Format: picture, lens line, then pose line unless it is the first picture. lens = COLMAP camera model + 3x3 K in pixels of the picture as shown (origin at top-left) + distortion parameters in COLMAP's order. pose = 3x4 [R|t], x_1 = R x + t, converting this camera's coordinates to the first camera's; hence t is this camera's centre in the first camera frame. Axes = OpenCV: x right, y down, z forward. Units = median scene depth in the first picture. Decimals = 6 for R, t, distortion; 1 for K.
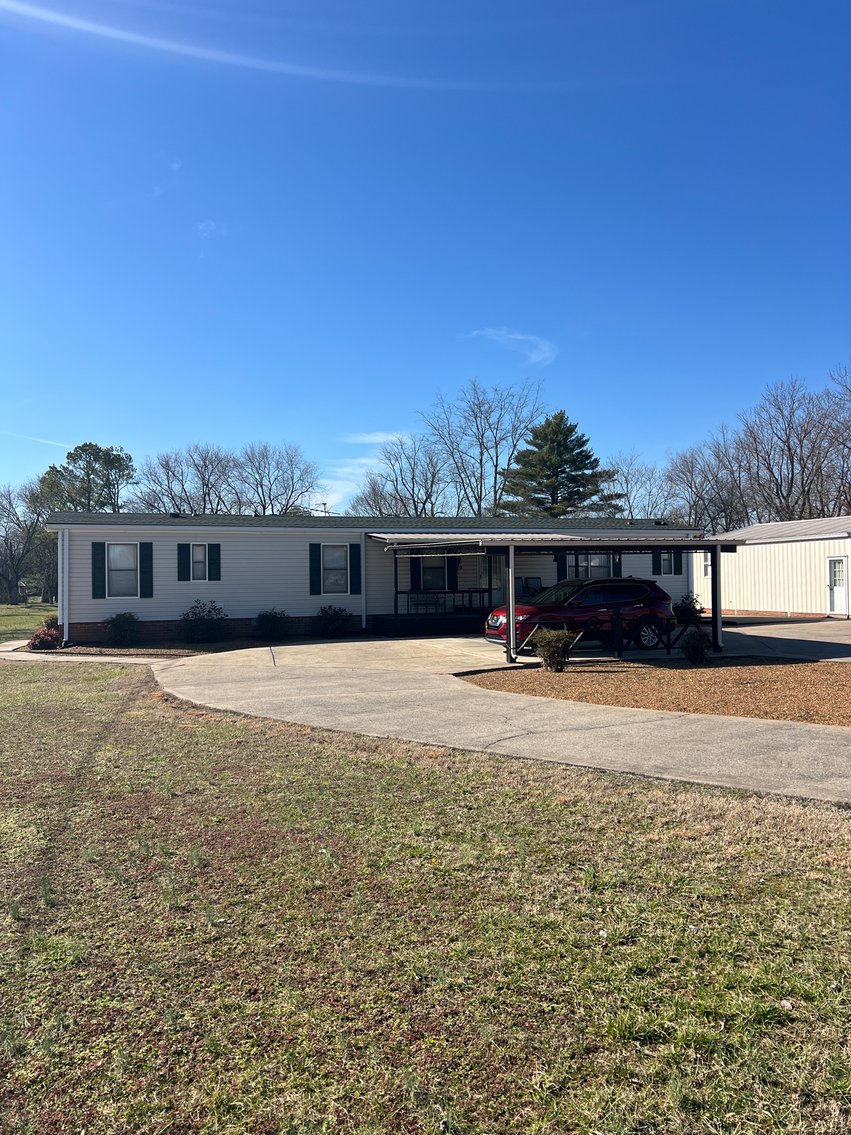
lens RADIAL K [[844.6, 0, 425.5], [0, 844.6, 567.5], [0, 0, 1]] dist [0.019595, -0.002293]
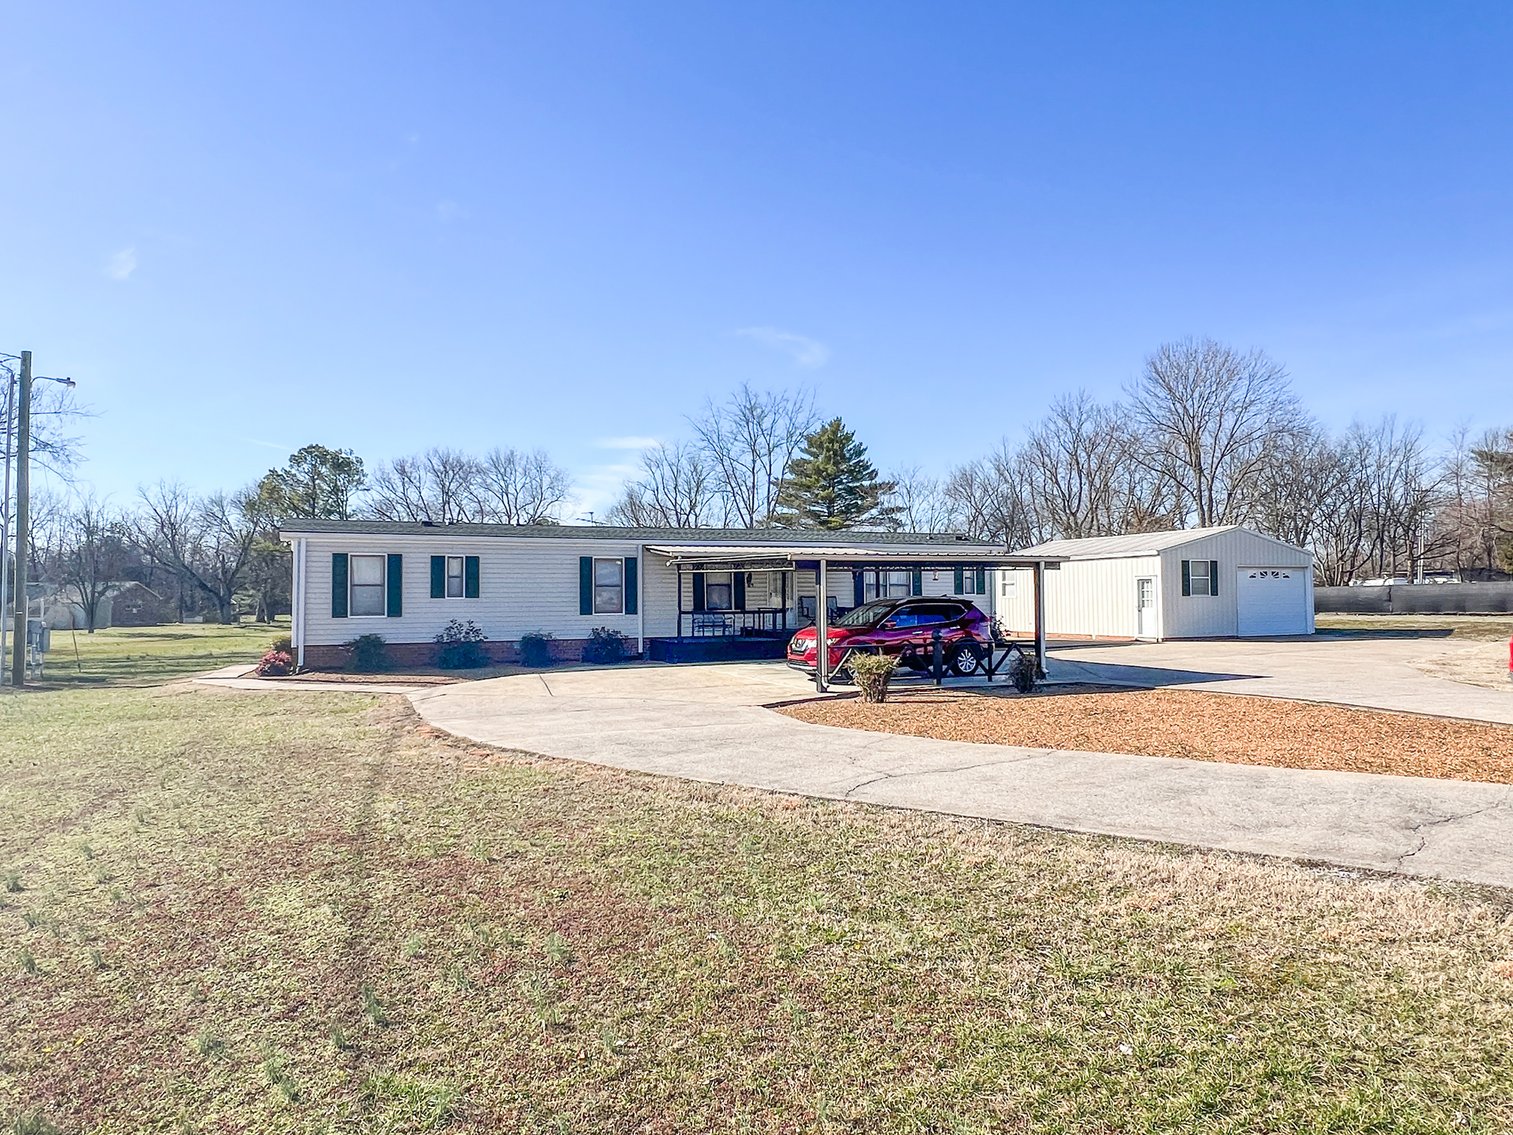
lens RADIAL K [[919.3, 0, 753.7], [0, 919.3, 591.5], [0, 0, 1]] dist [-0.048020, 0.071846]
pose [[0.997225, 0.005515, 0.074240, -0.030782], [-0.005974, 0.999964, 0.005960, 0.001194], [-0.074204, -0.006387, 0.997223, 0.030251]]
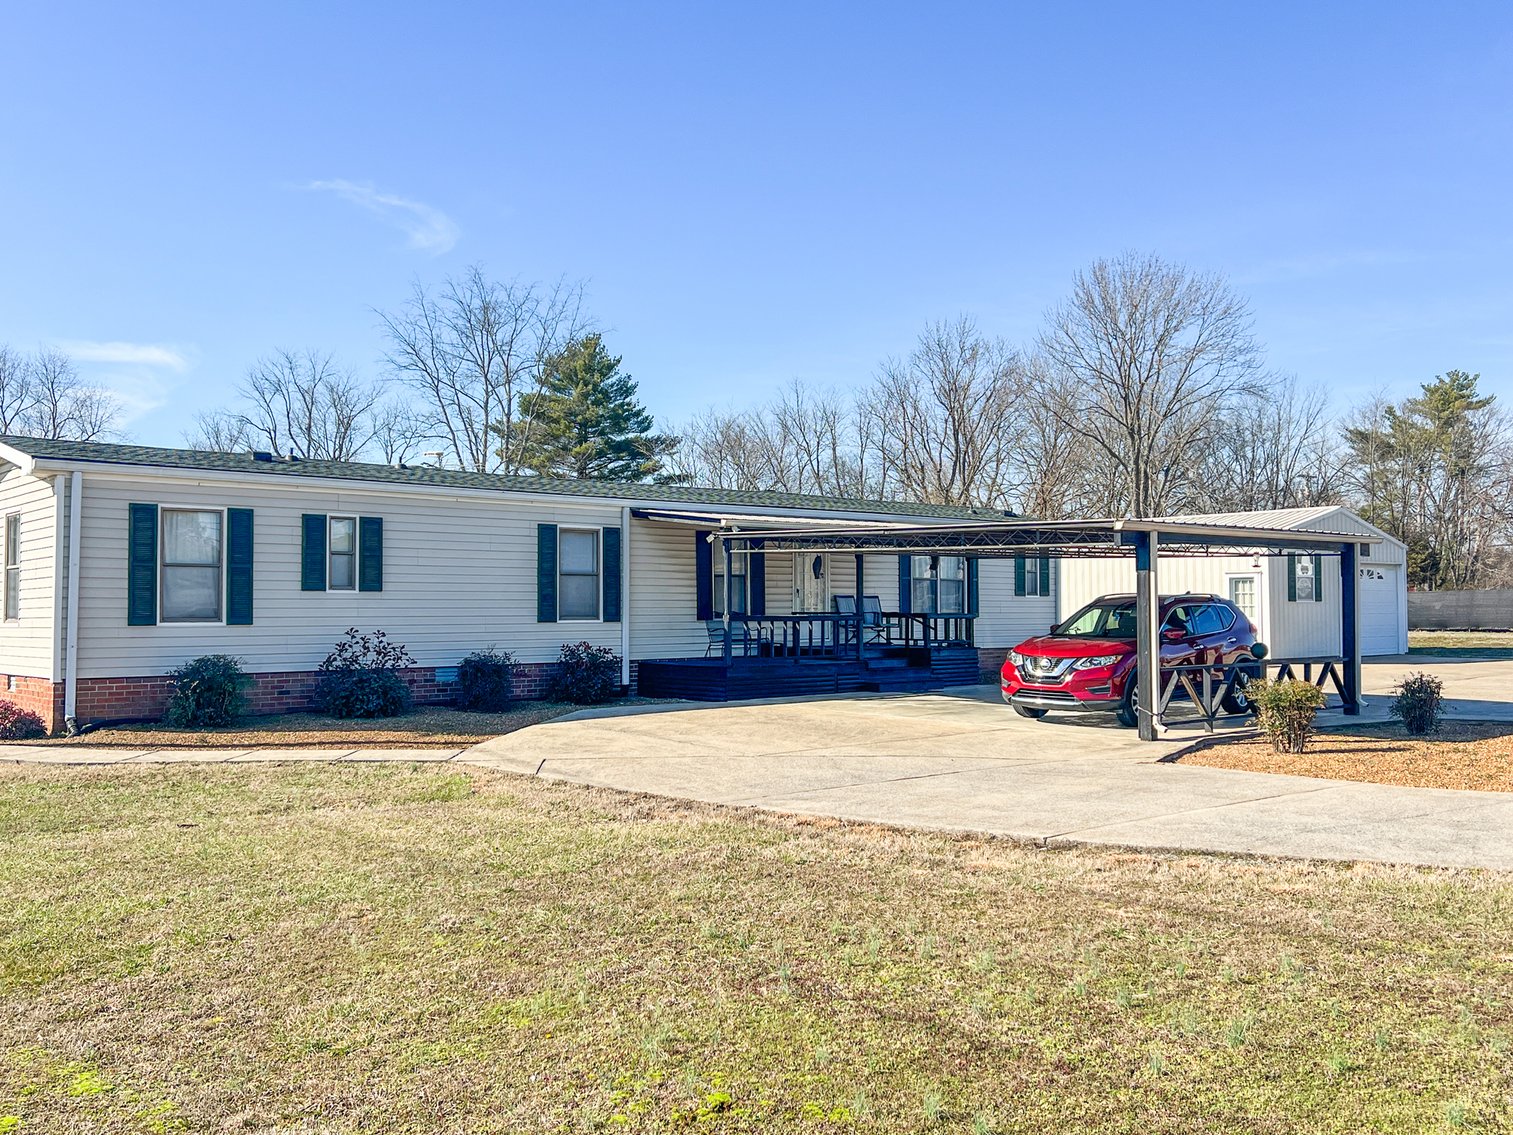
lens RADIAL K [[1354.0, 0, 829.1], [0, 1354.0, 568.6], [0, 0, 1]] dist [0.103744, -0.000659]
pose [[0.924247, 0.021341, 0.381198, -0.336980], [-0.014277, 0.999670, -0.021349, 0.016829], [-0.381527, 0.014290, 0.924247, 0.169226]]
